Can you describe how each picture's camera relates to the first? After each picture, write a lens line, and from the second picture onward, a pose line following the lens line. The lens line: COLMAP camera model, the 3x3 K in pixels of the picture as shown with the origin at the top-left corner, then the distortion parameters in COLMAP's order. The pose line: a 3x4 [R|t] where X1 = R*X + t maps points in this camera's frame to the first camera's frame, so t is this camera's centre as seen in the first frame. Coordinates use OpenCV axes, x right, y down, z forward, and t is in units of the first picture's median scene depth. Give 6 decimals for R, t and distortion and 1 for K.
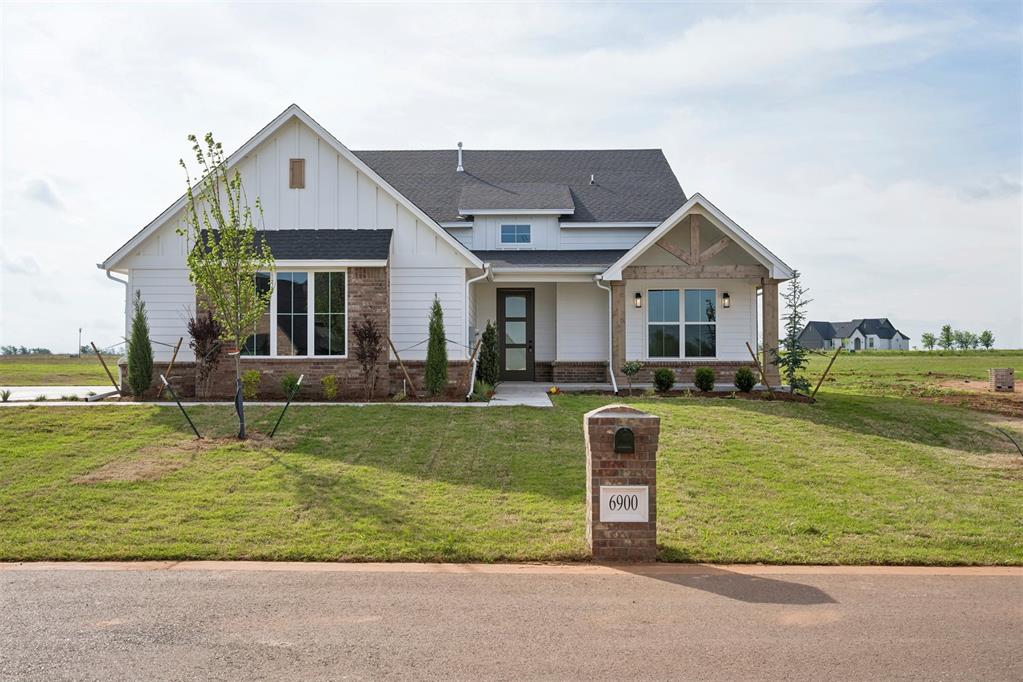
lens RADIAL K [[988.2, 0, 511.3], [0, 988.2, 339.2], [0, 0, 1]] dist [0.002926, 0.000000]
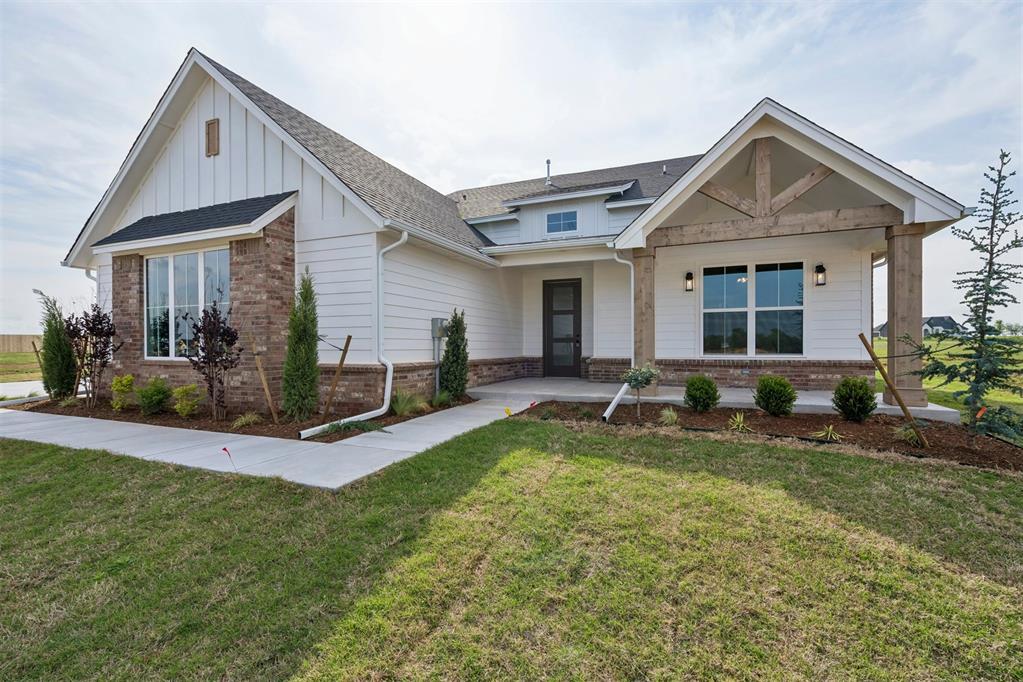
lens RADIAL K [[465.5, 0, 511.6], [0, 465.5, 349.1], [0, 0, 1]] dist [0.001412, -0.000428]
pose [[0.926660, 0.000261, -0.375900, 0.147554], [0.012140, 0.999457, 0.030621, 0.001330], [0.375704, -0.032939, 0.926154, 0.648159]]
